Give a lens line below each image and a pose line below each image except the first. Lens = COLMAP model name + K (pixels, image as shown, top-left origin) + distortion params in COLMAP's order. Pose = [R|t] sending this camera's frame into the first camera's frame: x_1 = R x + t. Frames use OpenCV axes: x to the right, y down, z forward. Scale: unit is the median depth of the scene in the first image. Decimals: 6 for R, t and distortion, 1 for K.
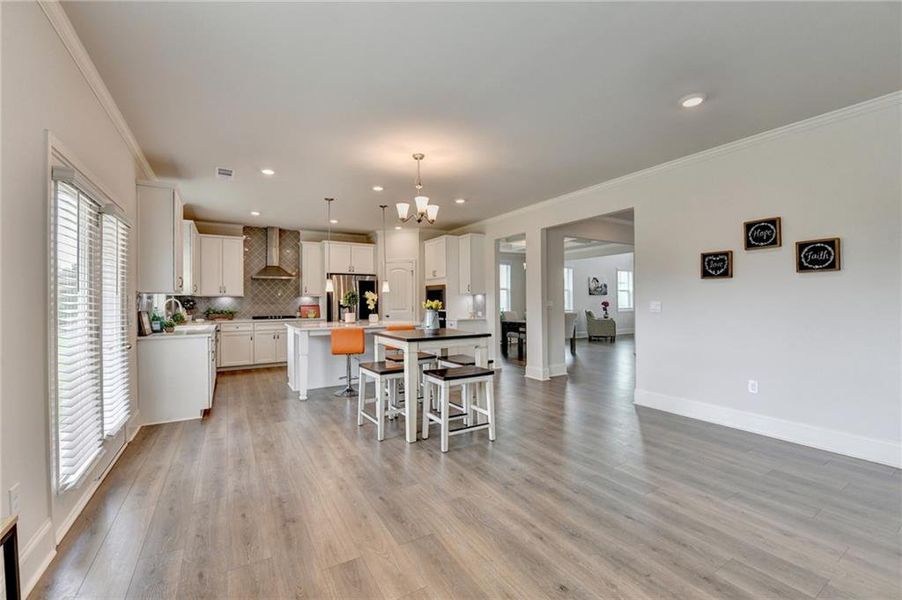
lens RADIAL K [[372.5, 0, 440.8], [0, 372.5, 300.3], [0, 0, 1]] dist [-0.011640, -0.003627]
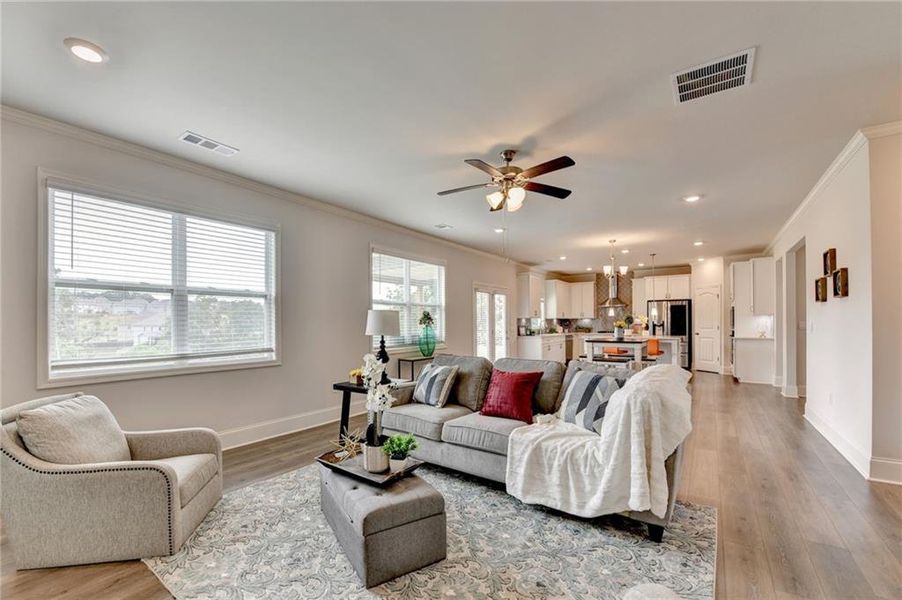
lens RADIAL K [[372.5, 0, 441.6], [0, 372.5, 322.7], [0, 0, 1]] dist [-0.011640, -0.003627]
pose [[0.410981, 0.001143, -0.911643, 1.397404], [0.007739, 0.999959, 0.004743, -0.010046], [0.911611, -0.009004, 0.410956, -0.557855]]
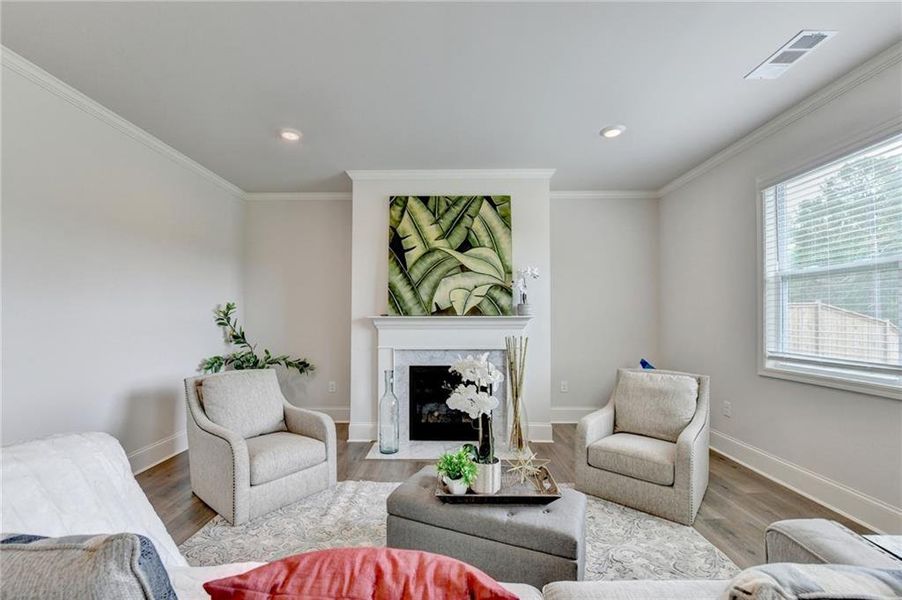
lens RADIAL K [[366.8, 0, 445.0], [0, 366.8, 313.3], [0, 0, 1]] dist [-0.017836, -0.002841]
pose [[-0.857605, 0.010867, 0.514194, 0.516683], [0.001918, 0.999837, -0.017932, -0.003384], [-0.514306, -0.014392, -0.857486, 0.115392]]
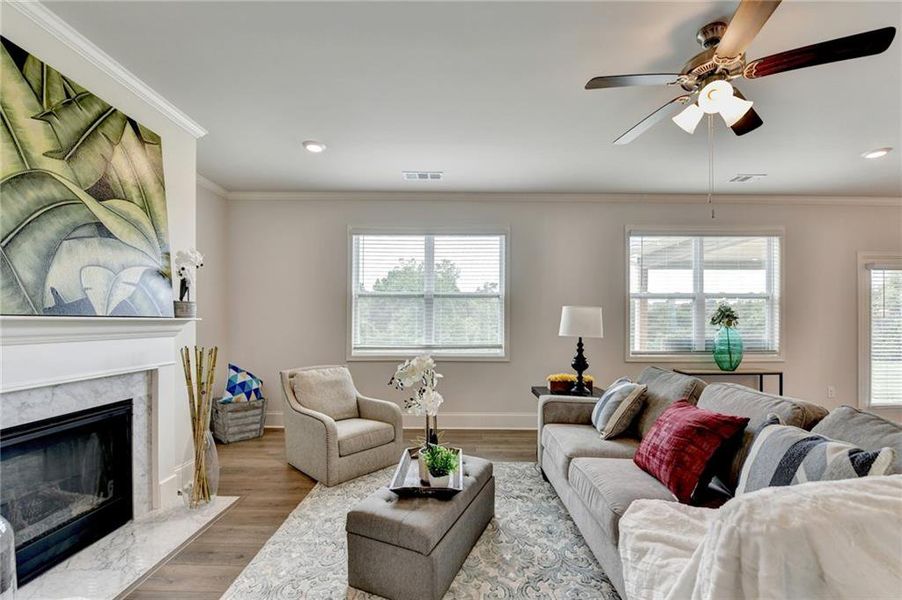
lens RADIAL K [[372.5, 0, 455.6], [0, 372.5, 321.2], [0, 0, 1]] dist [-0.011640, -0.003627]
pose [[-0.499142, -0.000410, -0.866520, 1.257302], [0.002180, 0.999996, -0.001730, -0.005436], [0.866517, -0.002753, -0.499139, -0.048301]]
